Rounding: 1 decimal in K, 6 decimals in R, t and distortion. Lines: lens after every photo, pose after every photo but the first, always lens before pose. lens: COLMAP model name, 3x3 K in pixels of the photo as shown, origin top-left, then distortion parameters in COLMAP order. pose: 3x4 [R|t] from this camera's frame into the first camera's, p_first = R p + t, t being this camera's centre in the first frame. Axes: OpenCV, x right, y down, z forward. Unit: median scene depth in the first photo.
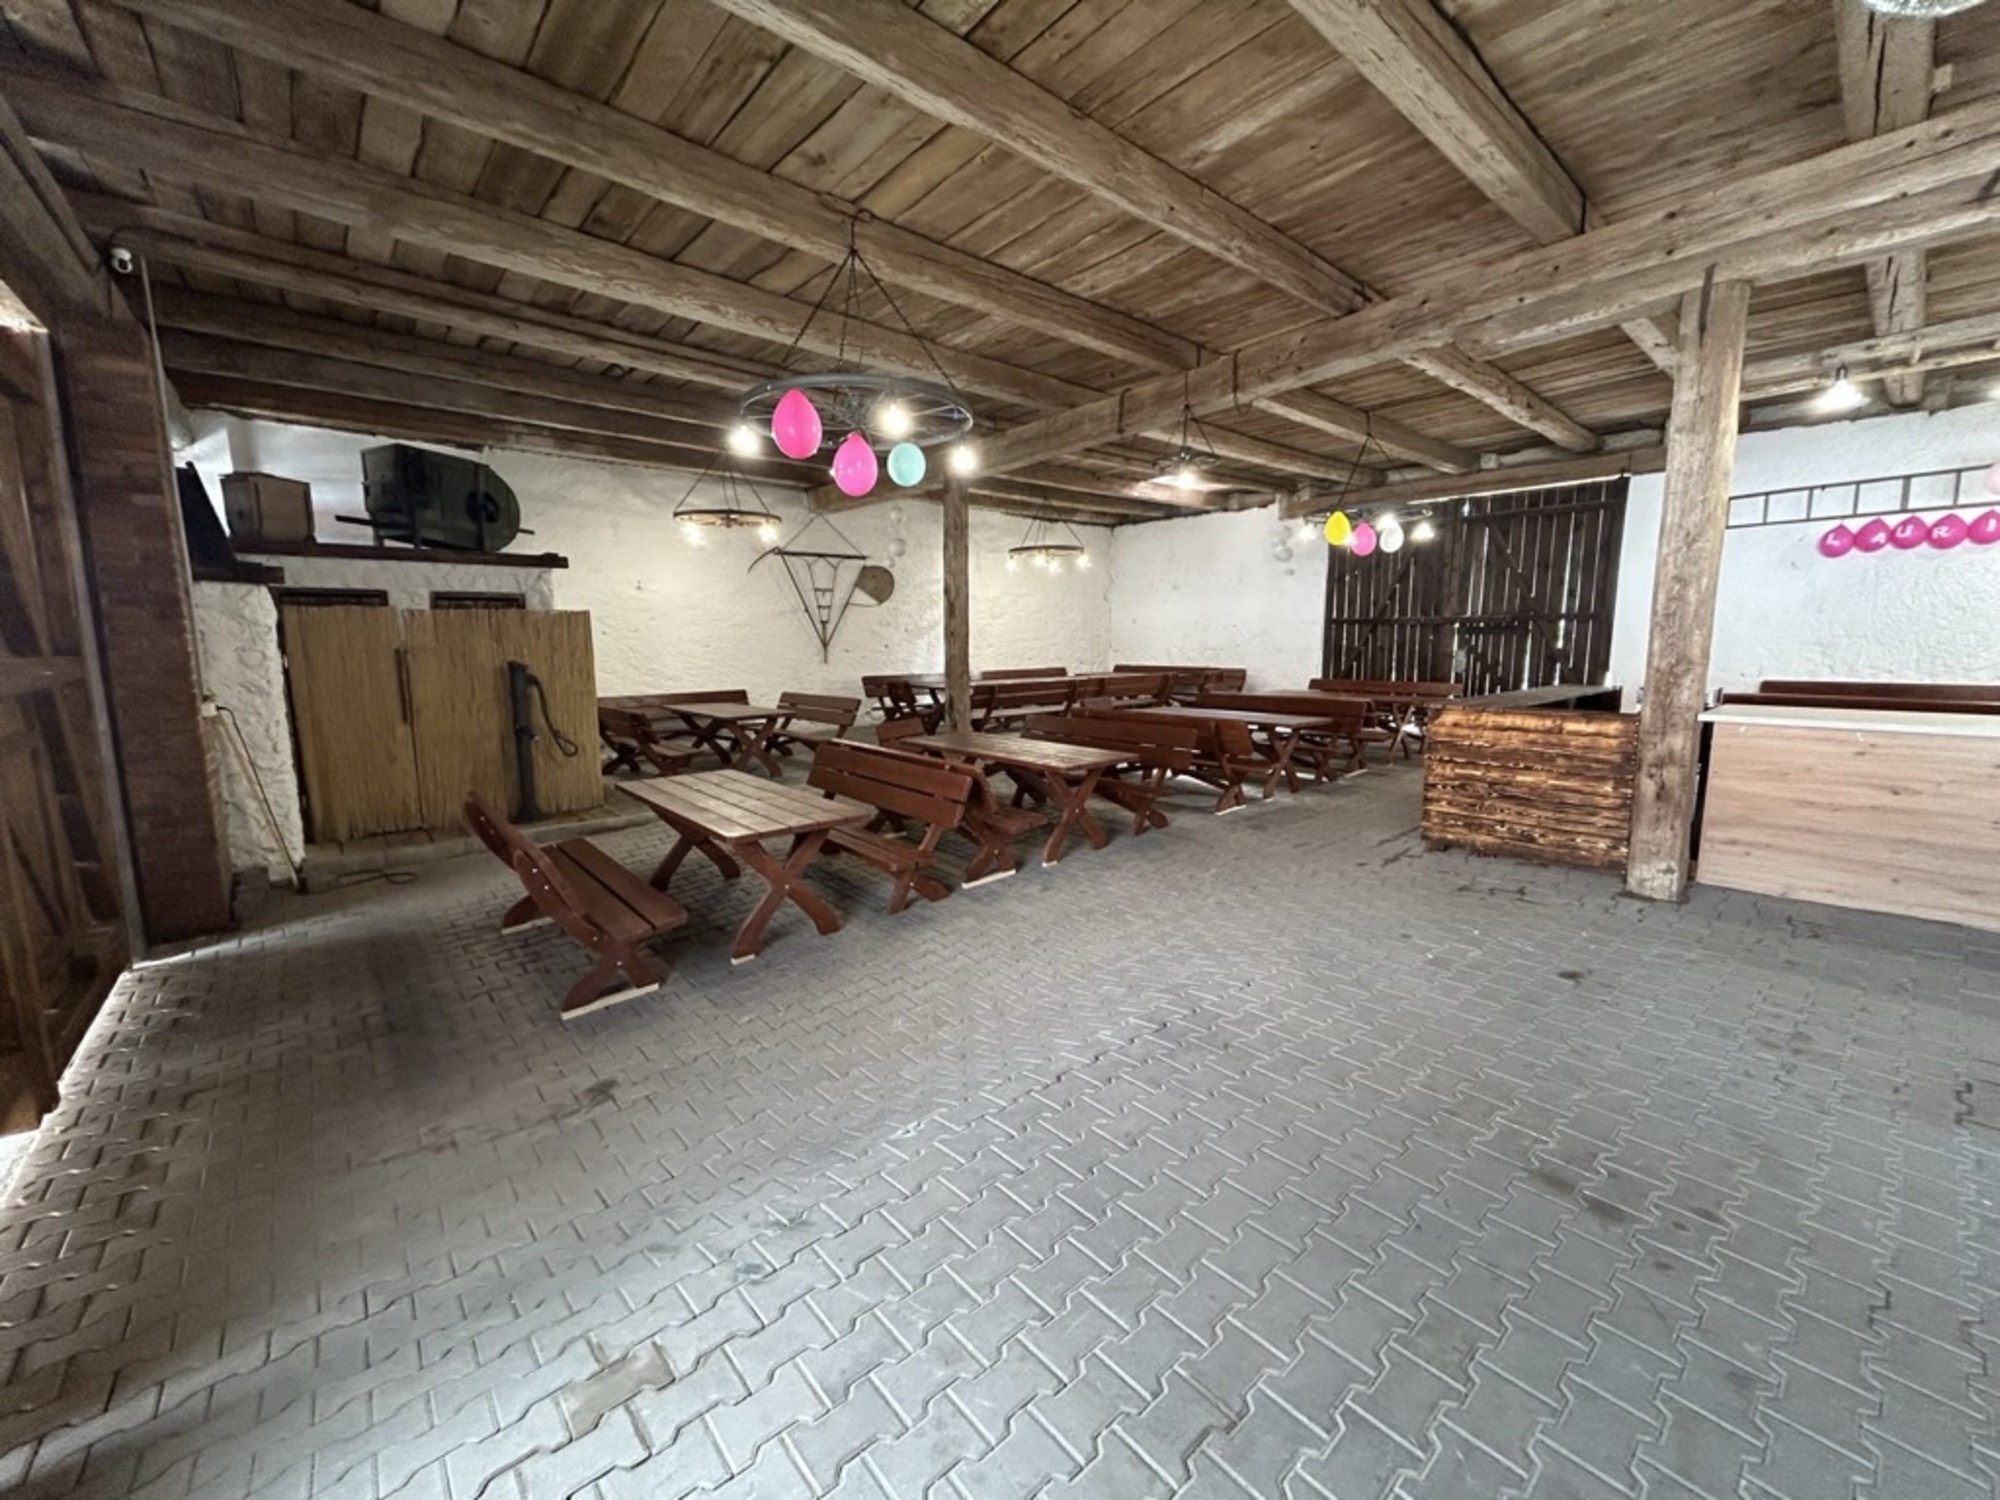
lens RADIAL K [[803.9, 0, 1000.3], [0, 803.9, 757.3], [0, 0, 1]] dist [-0.002194, 0.001010]
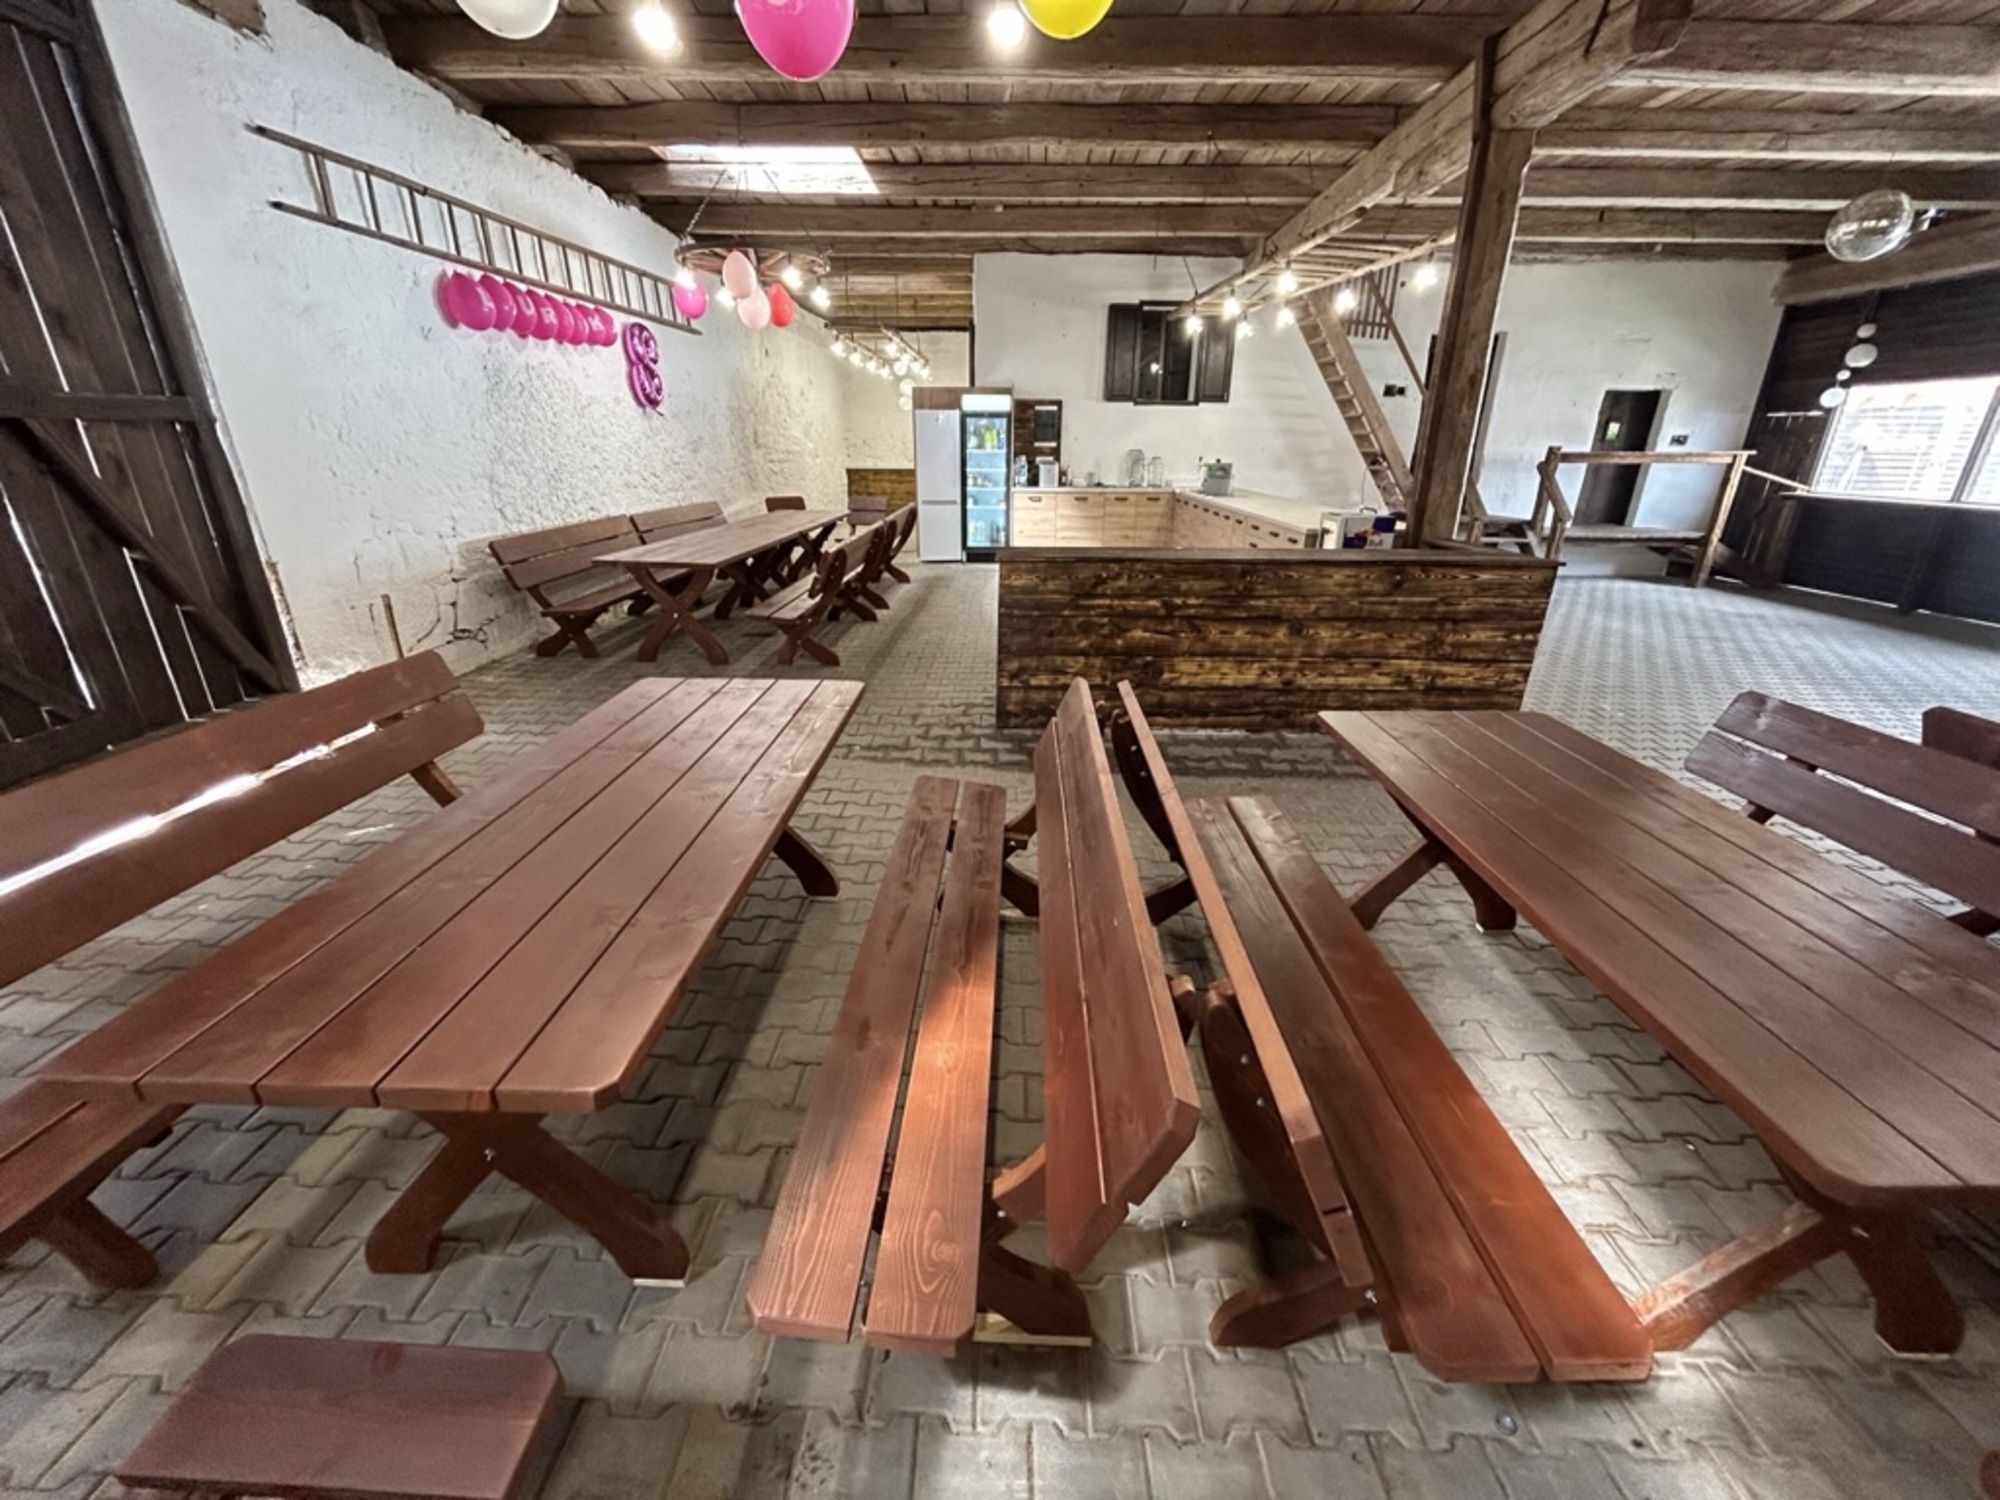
lens RADIAL K [[803.9, 0, 1001.4], [0, 803.9, 748.4], [0, 0, 1]] dist [-0.002194, 0.001010]
pose [[-0.748946, -0.234934, 0.619586, 0.208719], [0.095434, 0.887047, 0.451708, -0.157426], [-0.655723, 0.397435, -0.641929, 0.976679]]
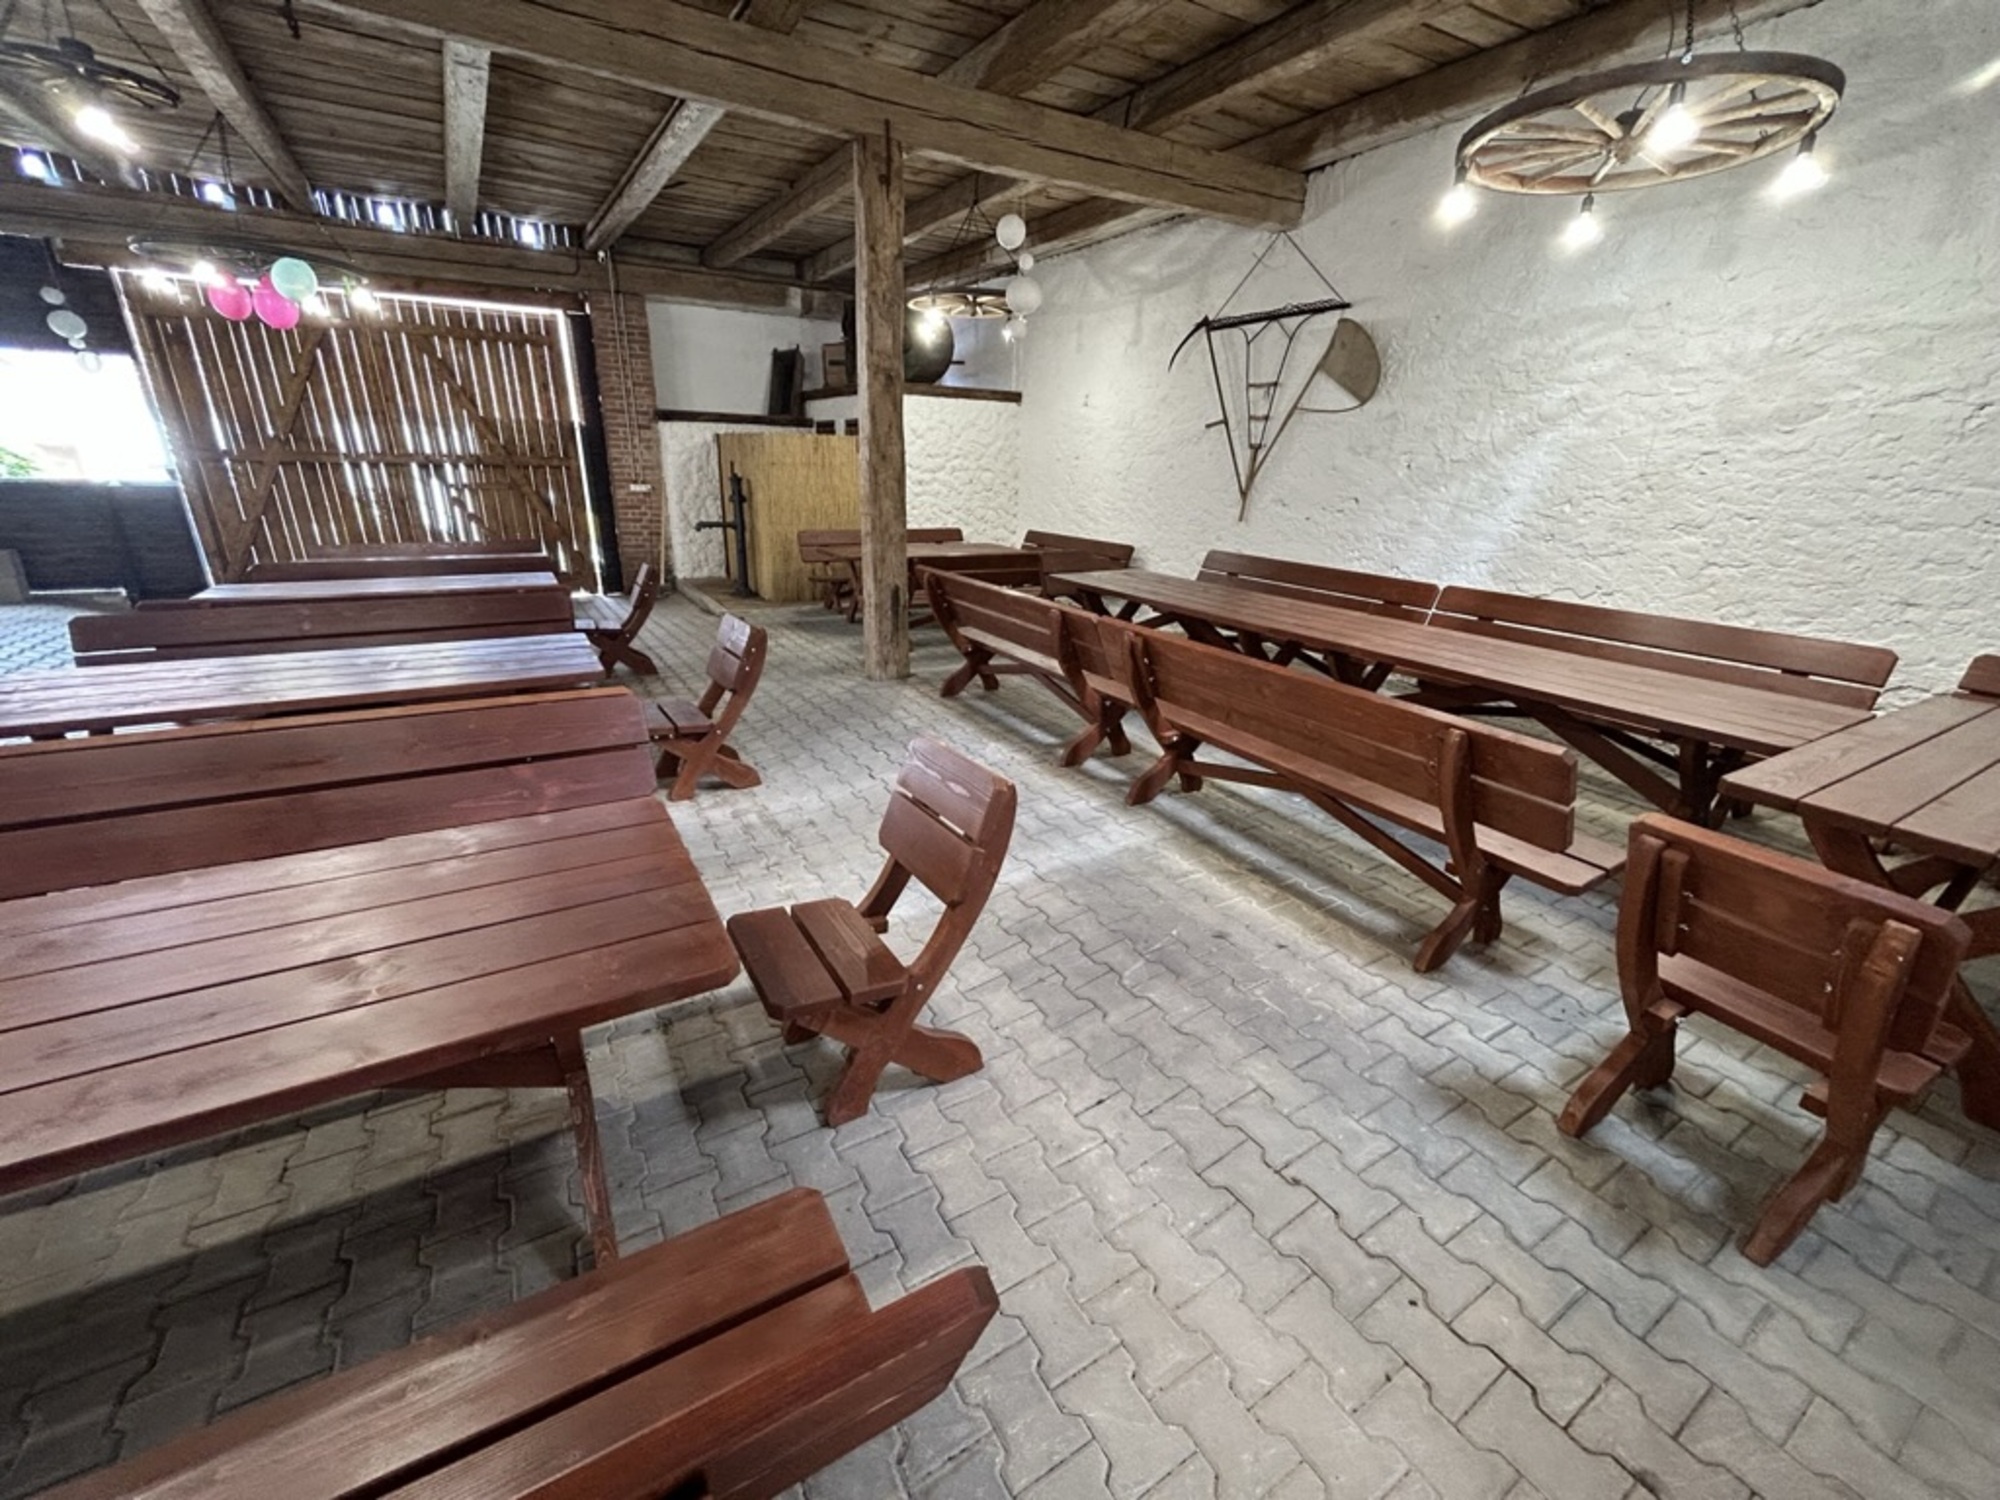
lens RADIAL K [[803.9, 0, 999.4], [0, 803.9, 748.6], [0, 0, 1]] dist [-0.002194, 0.001010]
pose [[-0.168079, 0.338901, -0.925687, 0.458289], [-0.173836, 0.914140, 0.366237, -0.170123], [0.970325, 0.222474, -0.094735, 1.054701]]
